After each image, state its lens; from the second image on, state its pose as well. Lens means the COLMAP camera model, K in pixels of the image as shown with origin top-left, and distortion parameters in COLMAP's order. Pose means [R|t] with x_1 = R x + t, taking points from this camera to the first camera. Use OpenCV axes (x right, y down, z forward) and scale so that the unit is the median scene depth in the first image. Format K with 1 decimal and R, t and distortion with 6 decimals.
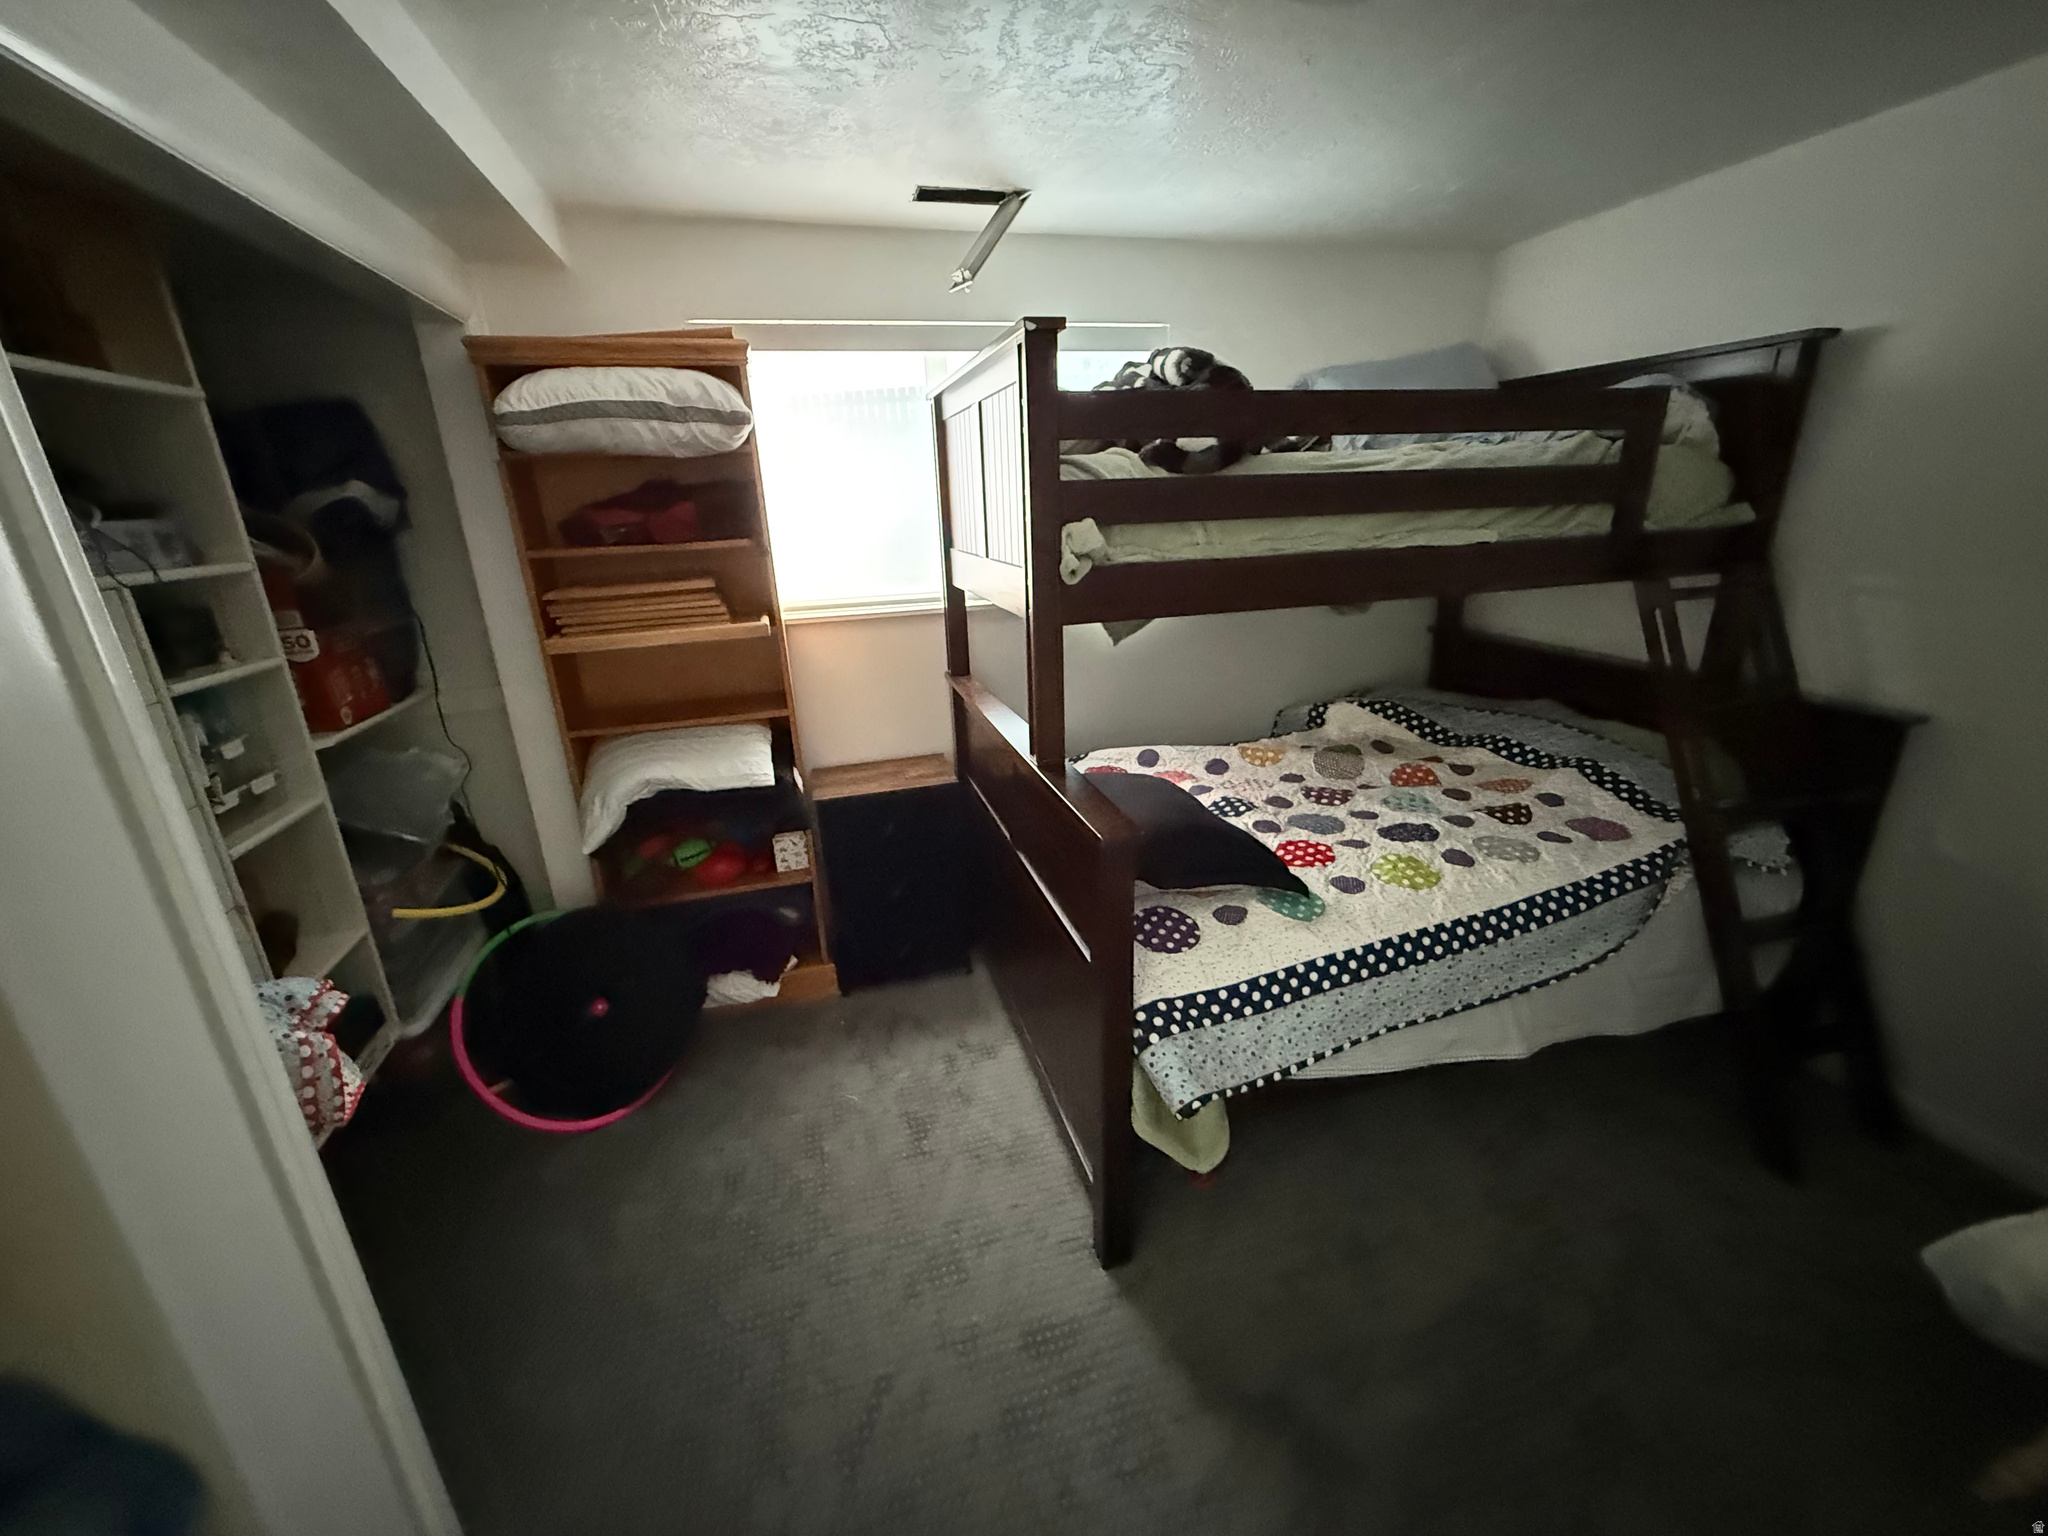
lens RADIAL K [[819.2, 0, 1019.8], [0, 819.2, 769.6], [0, 0, 1]] dist [0.000344, 0.000717]
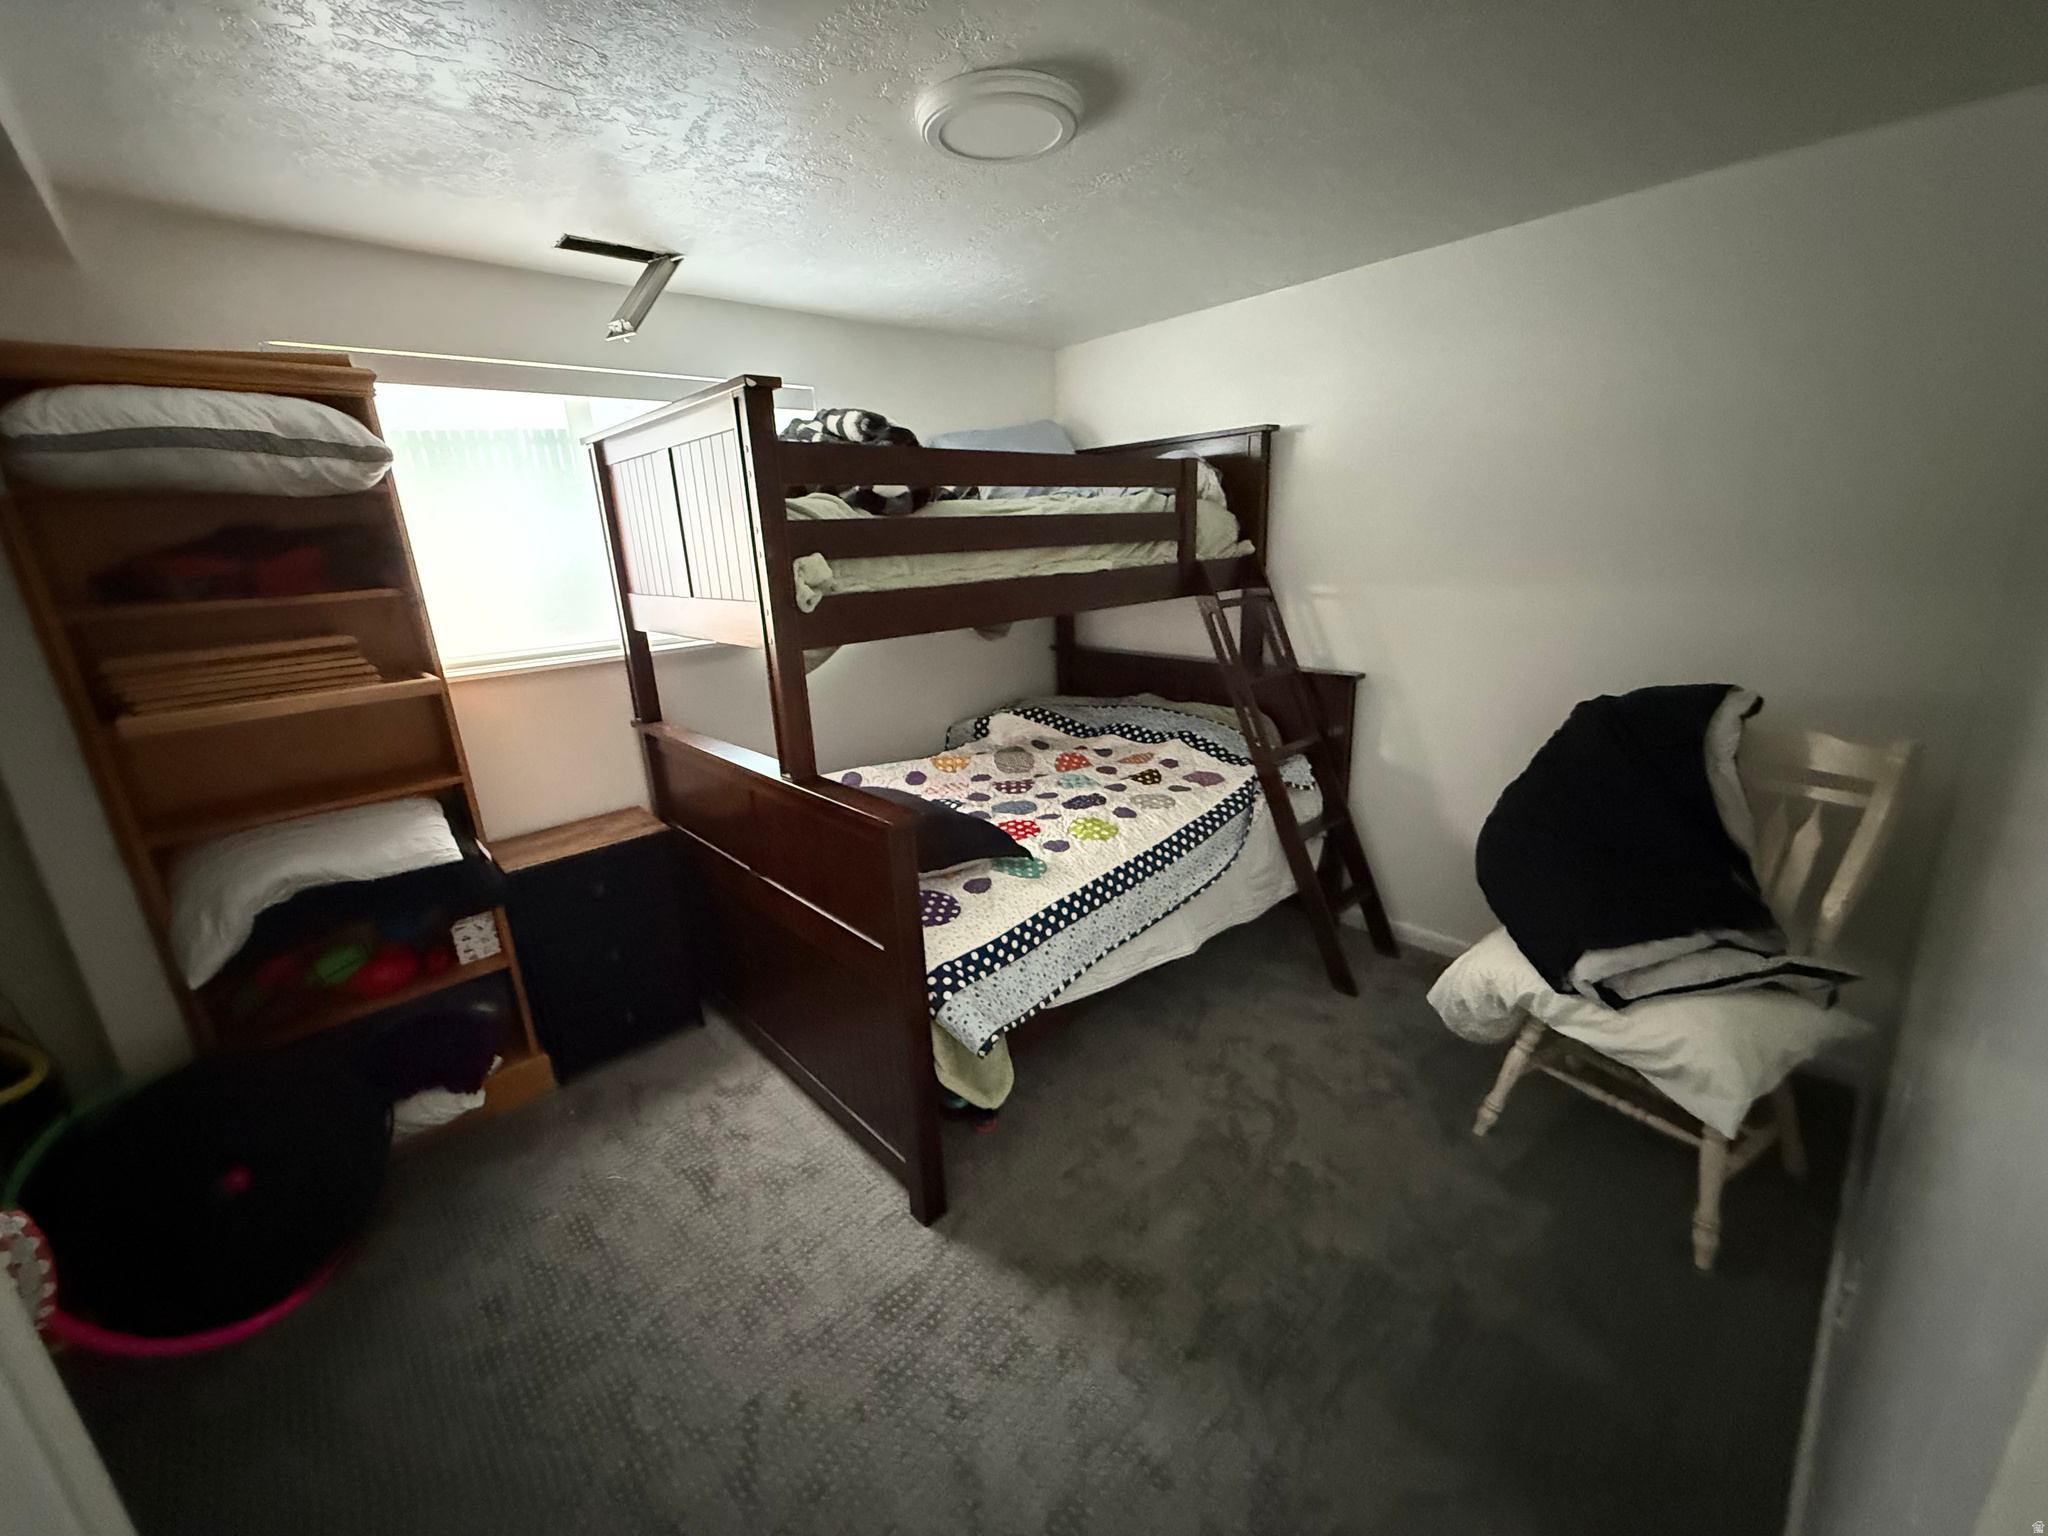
lens RADIAL K [[819.2, 0, 1020.7], [0, 819.2, 769.9], [0, 0, 1]] dist [0.000344, 0.000717]
pose [[0.886451, -0.131671, 0.443697, -0.161579], [0.158714, 0.987028, -0.024181, 0.045143], [-0.434757, 0.091856, 0.895851, -0.078016]]
